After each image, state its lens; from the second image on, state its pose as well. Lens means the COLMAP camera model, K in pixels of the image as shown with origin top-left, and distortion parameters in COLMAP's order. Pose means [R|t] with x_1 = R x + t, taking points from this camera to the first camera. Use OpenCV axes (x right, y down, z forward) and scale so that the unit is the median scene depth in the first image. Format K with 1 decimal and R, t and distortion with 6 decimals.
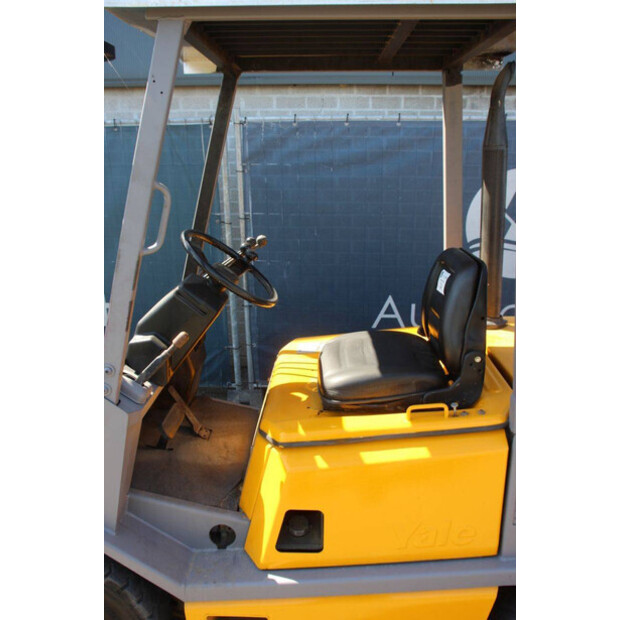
lens RADIAL K [[668.6, 0, 310.0], [0, 668.6, 310.0], [0, 0, 1]] dist [-0.162227, -0.004017]
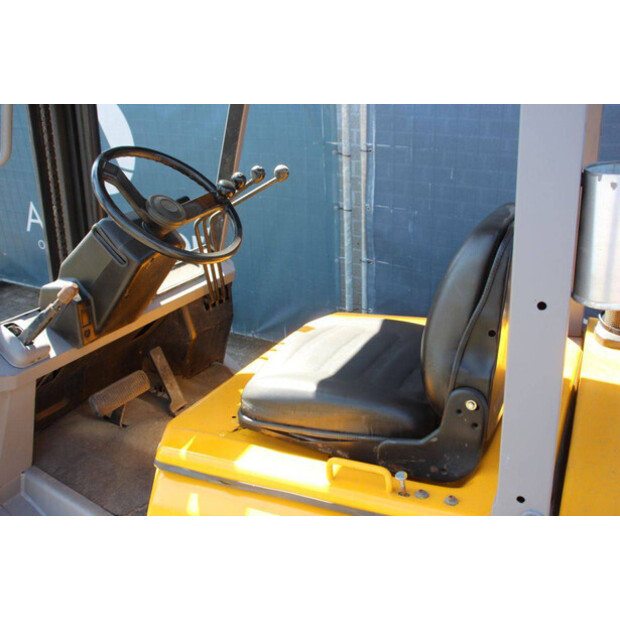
lens RADIAL K [[656.7, 0, 310.0], [0, 656.7, 310.0], [0, 0, 1]] dist [-0.095403, 0.014795]
pose [[0.885531, 0.151785, -0.439085, 0.212560], [-0.116434, 0.987468, 0.106534, -0.025971], [0.449753, -0.043215, 0.892107, 0.272761]]
